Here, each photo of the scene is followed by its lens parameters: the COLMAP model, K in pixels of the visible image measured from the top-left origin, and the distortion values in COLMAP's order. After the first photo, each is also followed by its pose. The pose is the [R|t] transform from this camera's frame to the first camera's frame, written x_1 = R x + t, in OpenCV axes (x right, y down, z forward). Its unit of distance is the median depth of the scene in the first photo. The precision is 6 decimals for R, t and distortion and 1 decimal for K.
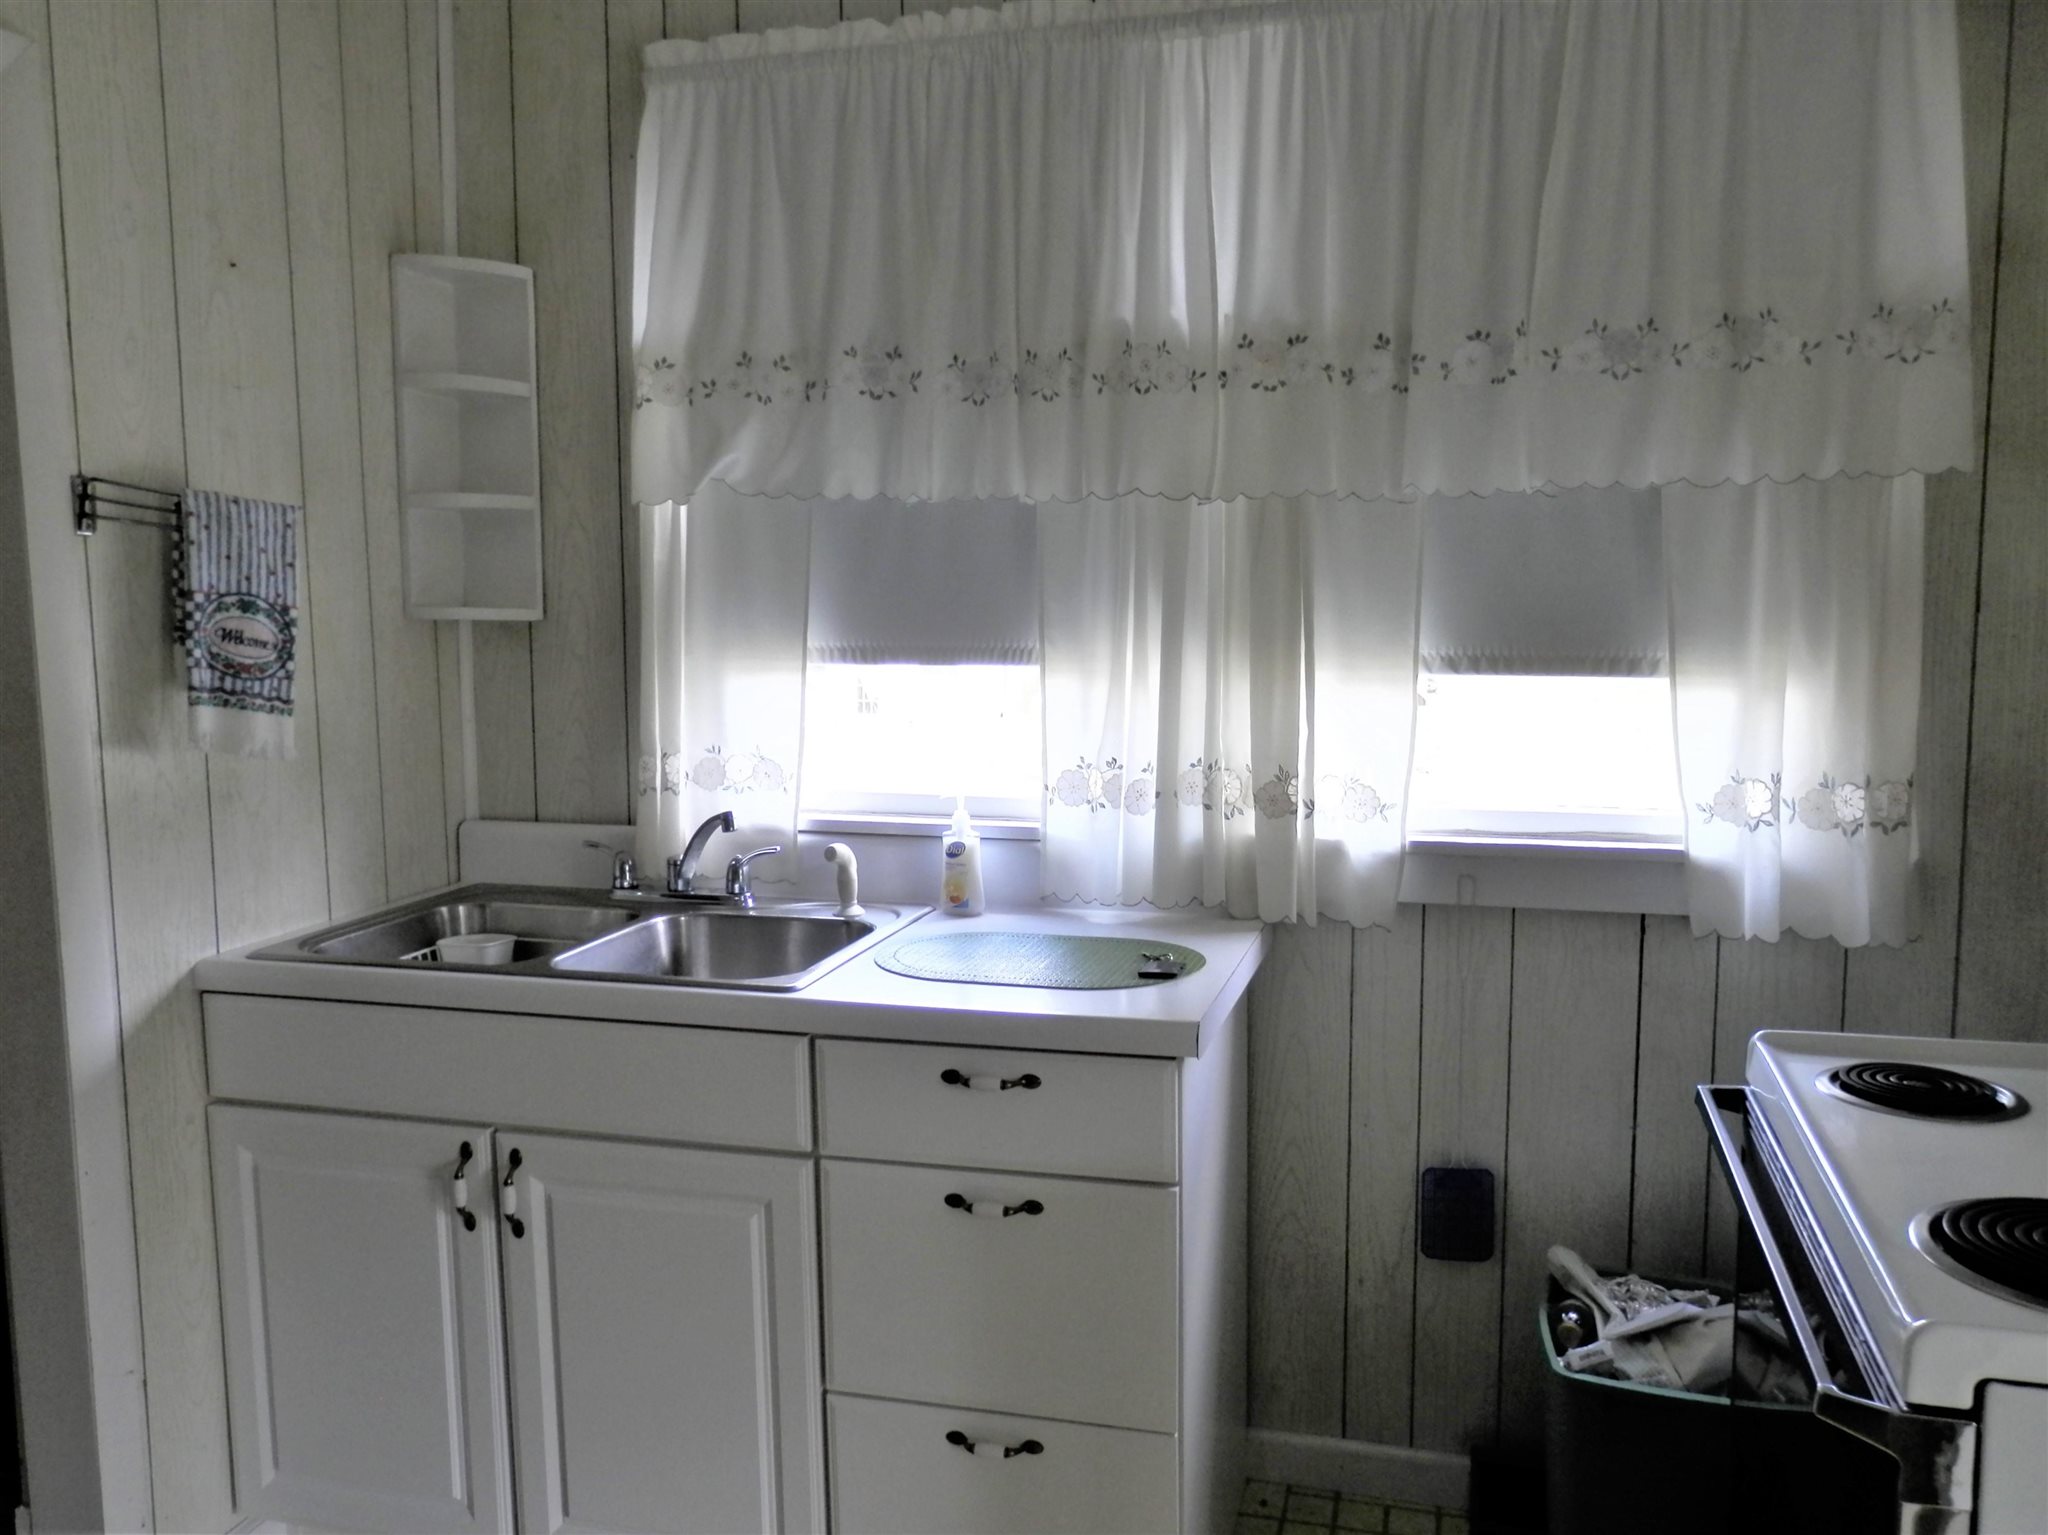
lens RADIAL K [[1621.7, 0, 1024.0], [0, 1621.7, 767.5], [0, 0, 1]] dist [-0.004214, 0.010631]
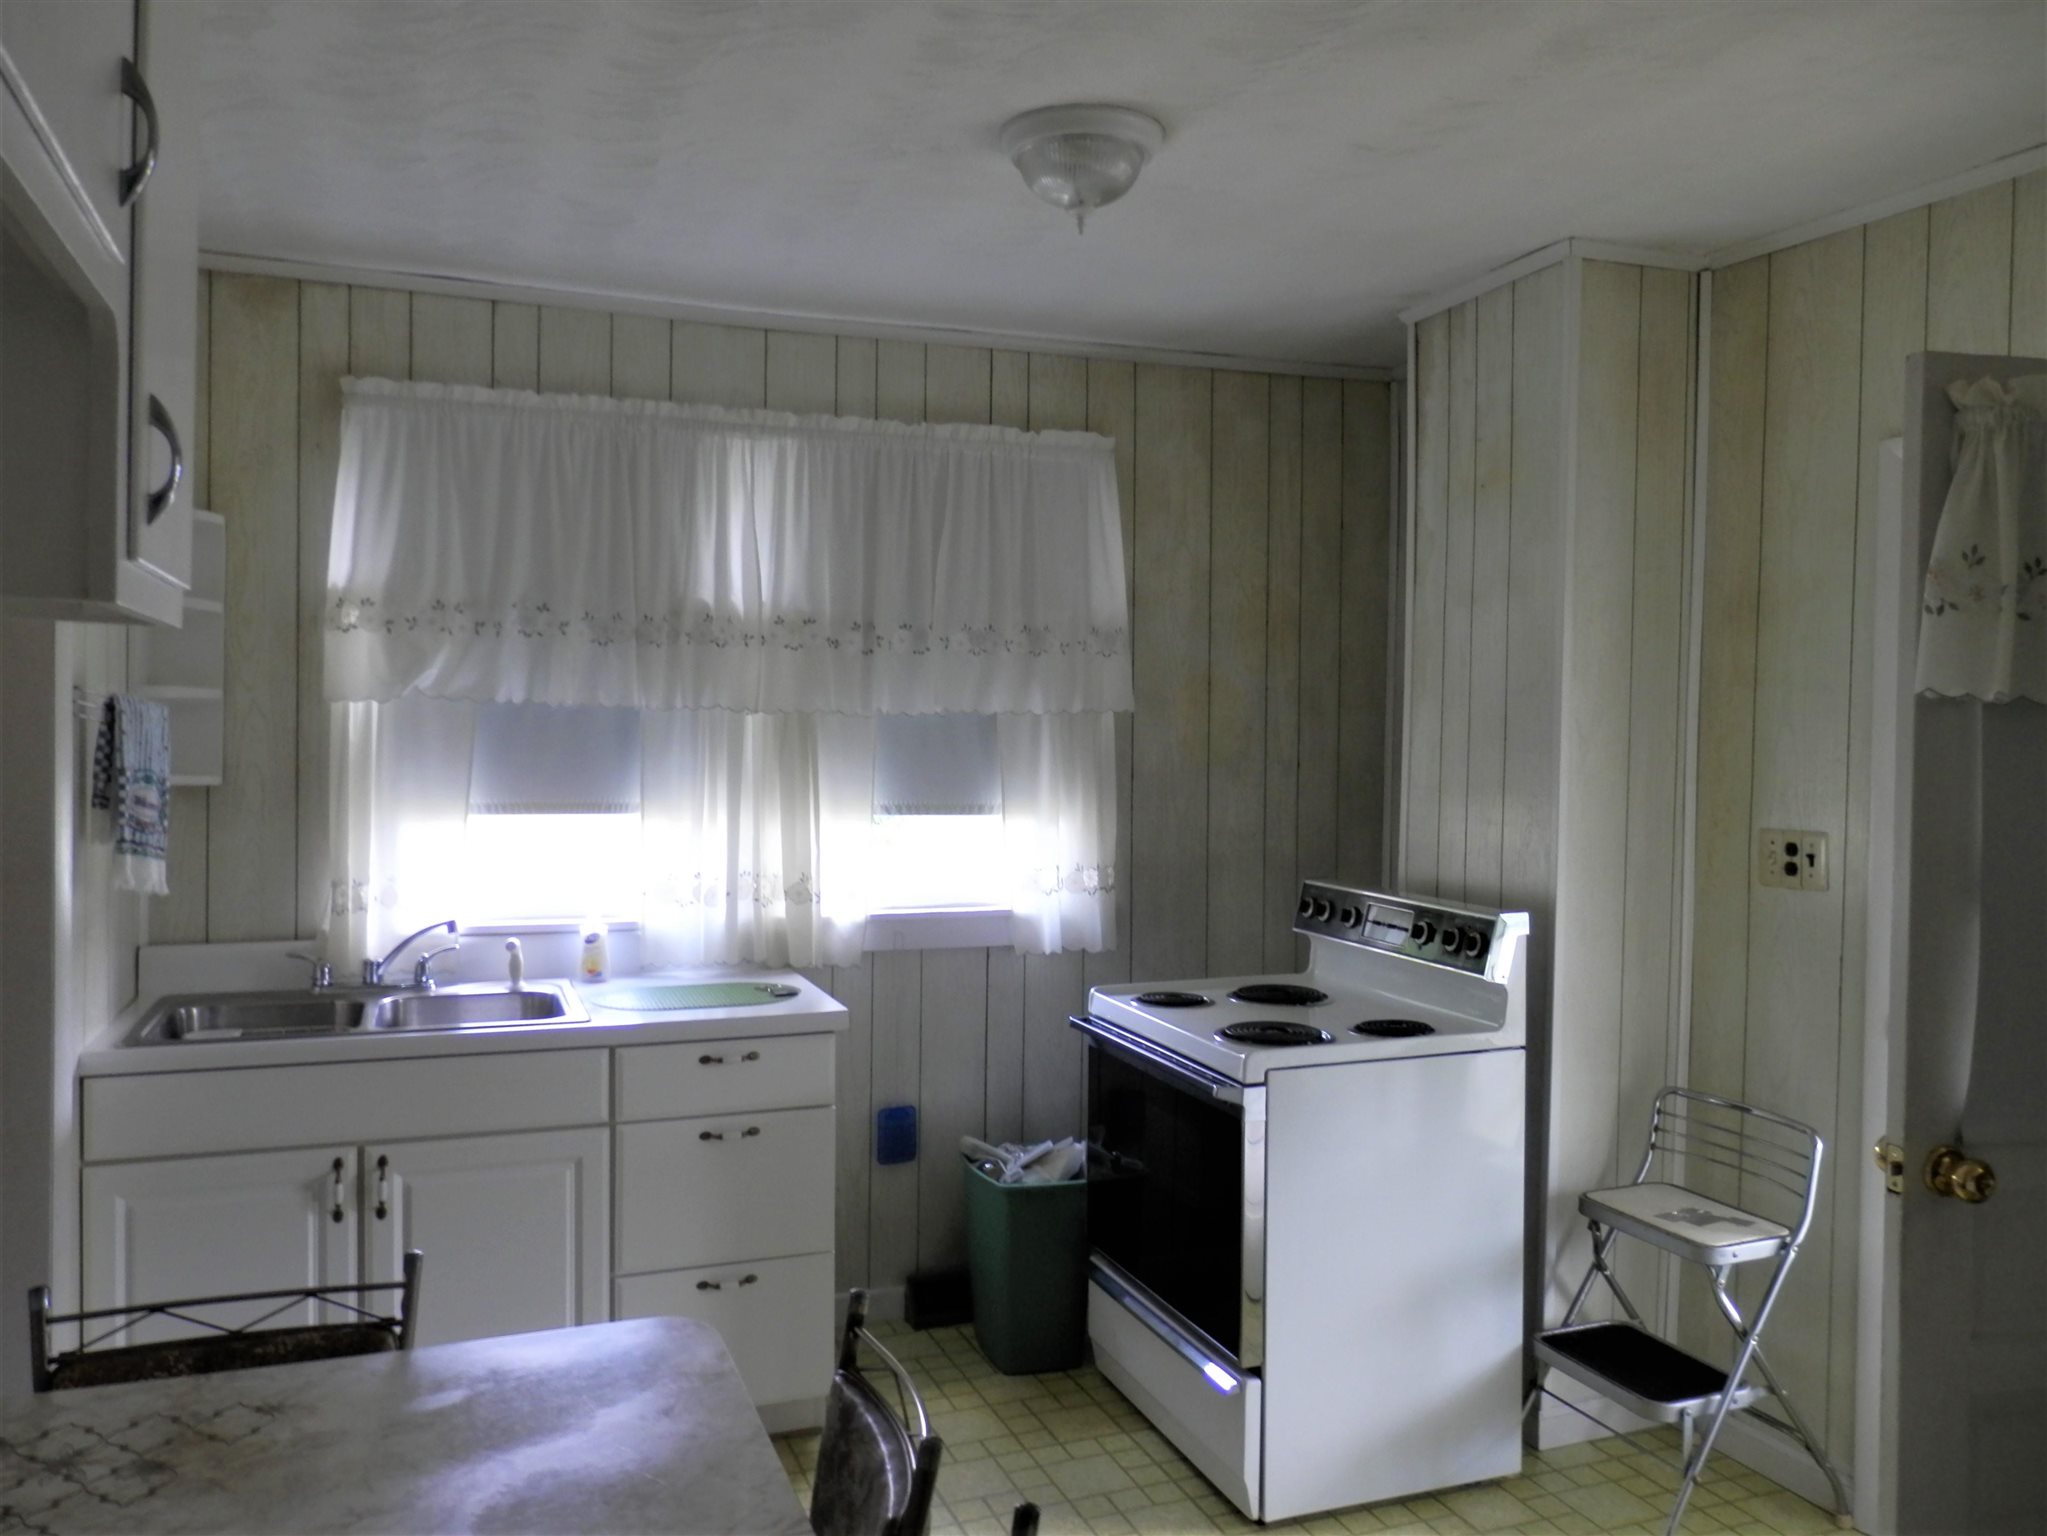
lens RADIAL K [[1567.1, 0, 1023.5], [0, 1567.1, 768.0], [0, 0, 1]] dist [-0.021403, 0.036316]
pose [[0.804443, 0.002230, 0.594026, -0.612407], [0.049666, 0.996239, -0.070999, 0.017502], [-0.591950, 0.086618, 0.801307, -0.428544]]
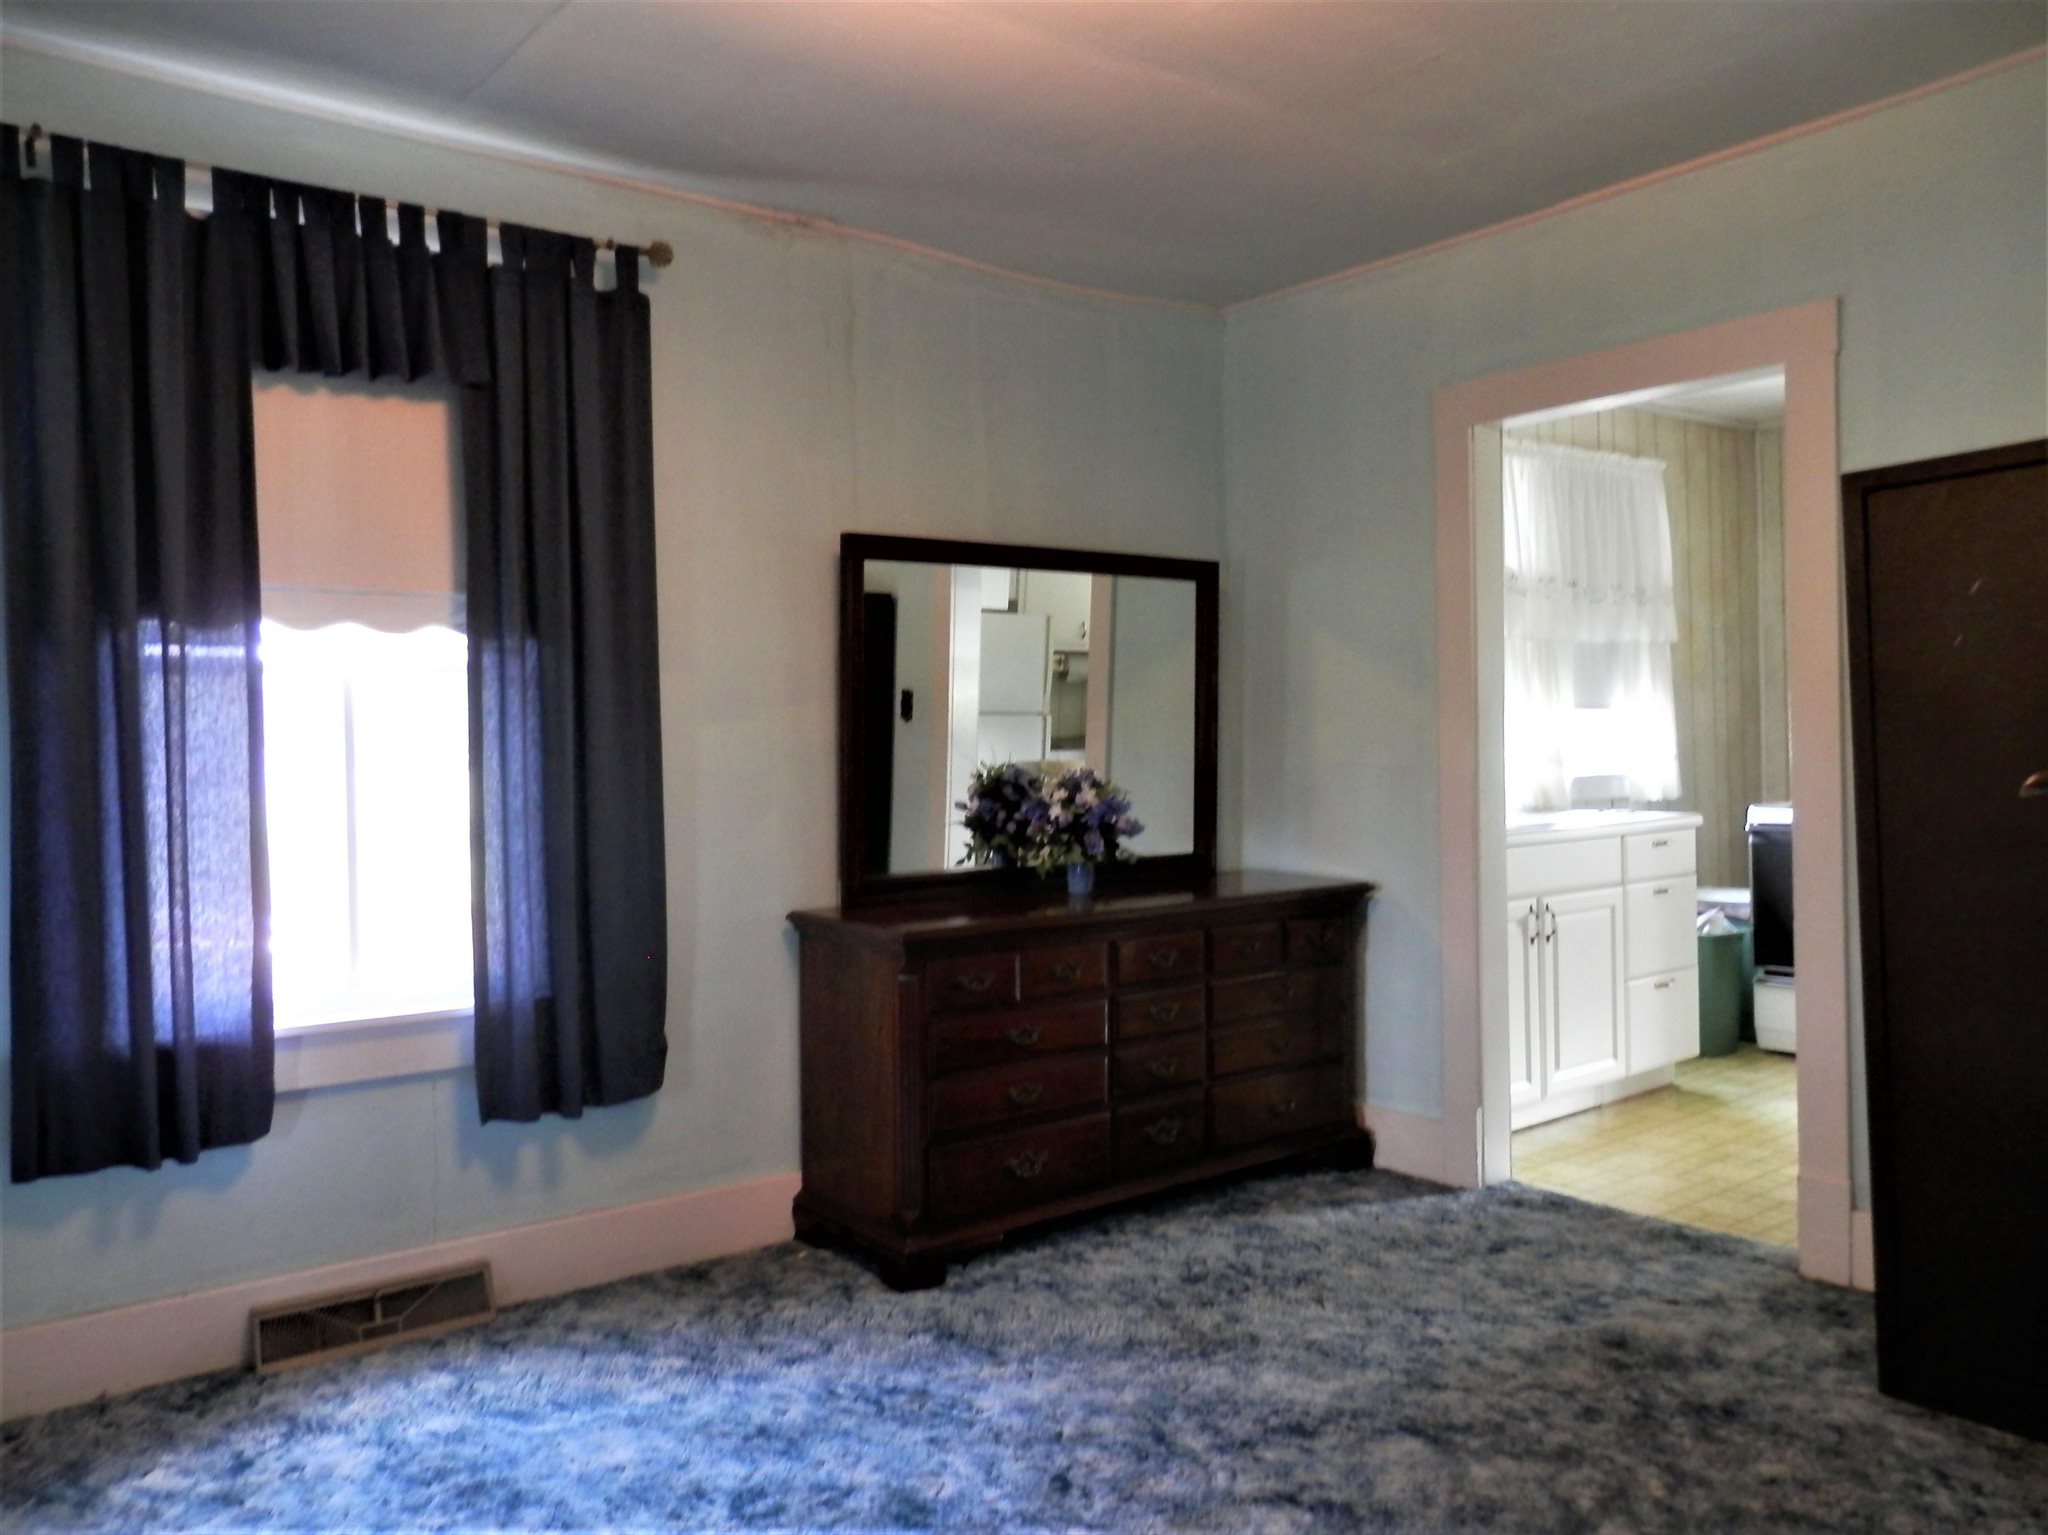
lens RADIAL K [[1567.9, 0, 1024.0], [0, 1567.9, 767.5], [0, 0, 1]] dist [-0.021403, 0.036316]
pose [[0.591533, -0.016553, 0.806111, -2.277389], [0.110975, 0.991945, -0.061065, 0.087741], [-0.798607, 0.125580, 0.588605, 0.238600]]
